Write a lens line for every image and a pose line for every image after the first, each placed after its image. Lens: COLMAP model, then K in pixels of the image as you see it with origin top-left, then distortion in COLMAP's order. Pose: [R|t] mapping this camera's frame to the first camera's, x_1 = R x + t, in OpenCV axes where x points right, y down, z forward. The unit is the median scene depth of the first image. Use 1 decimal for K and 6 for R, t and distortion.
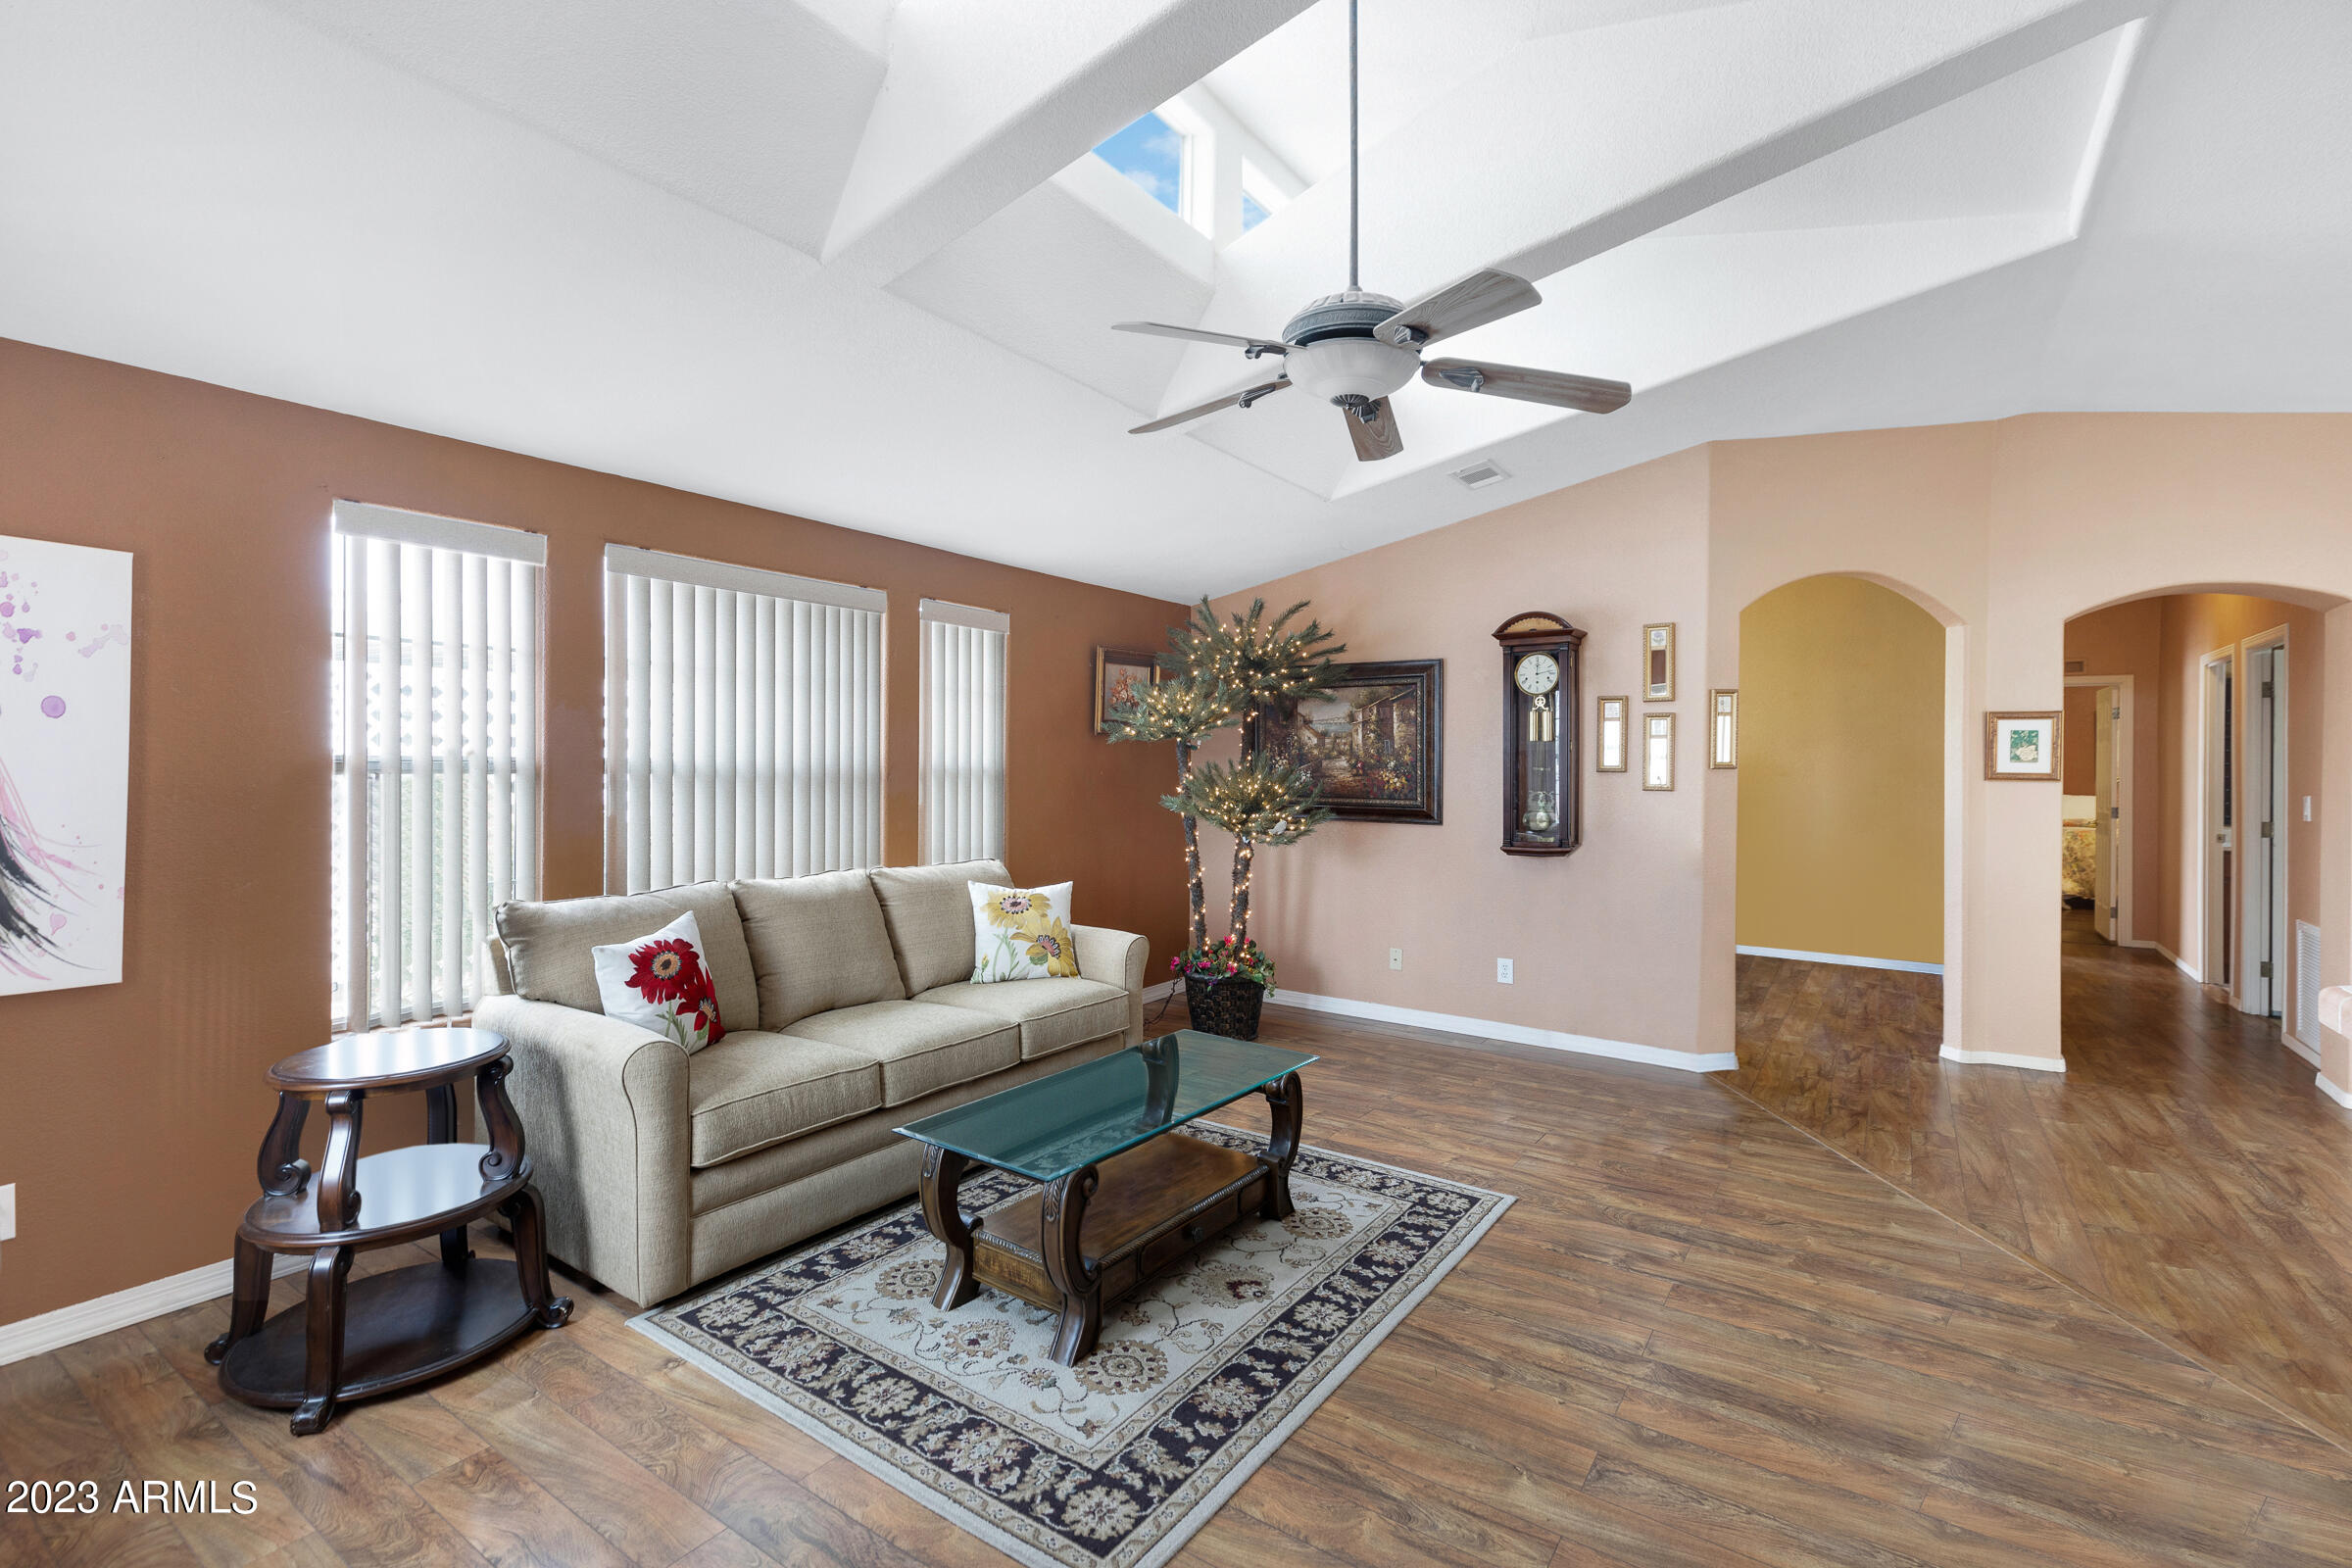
lens RADIAL K [[1115.2, 0, 1172.2], [0, 1115.2, 777.3], [0, 0, 1]] dist [0.001581, 0.000464]
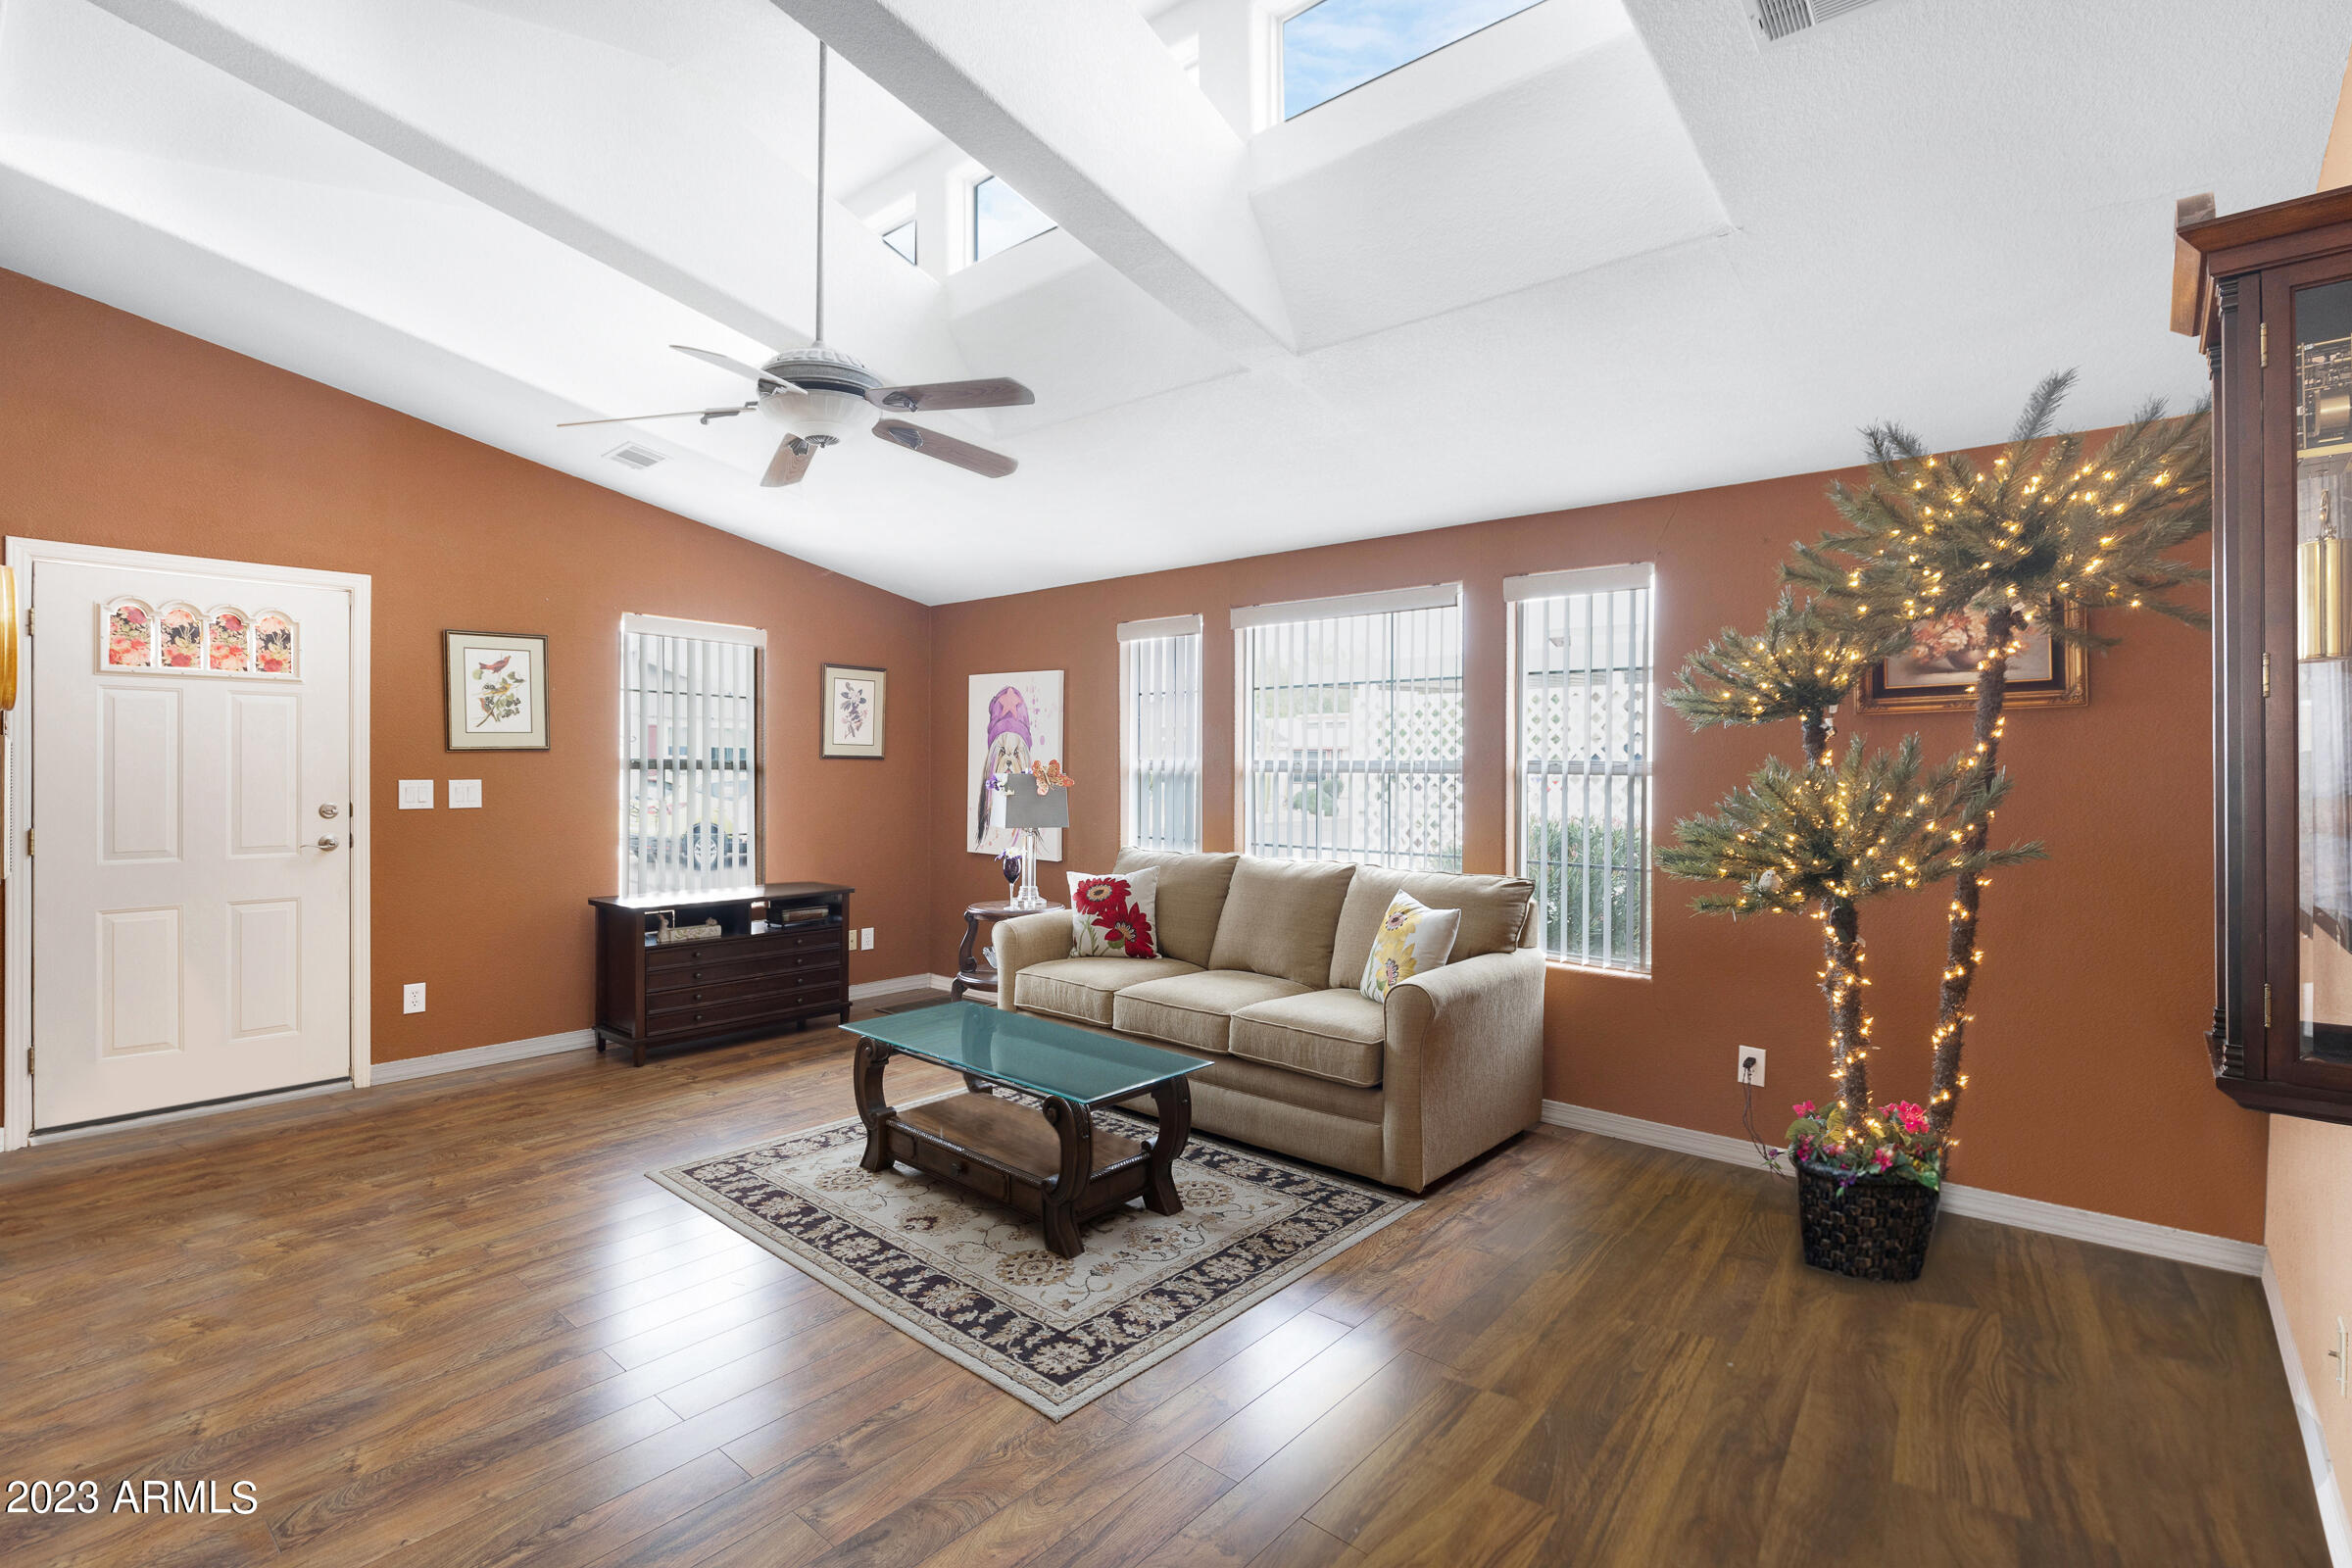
lens RADIAL K [[1115.2, 0, 1169.3], [0, 1115.2, 766.9], [0, 0, 1]] dist [0.001581, 0.000464]
pose [[-0.143946, 0.029741, -0.989139, 1.174505], [0.013887, 0.999511, 0.028032, -0.060464], [0.989488, -0.009701, -0.144288, 1.411393]]
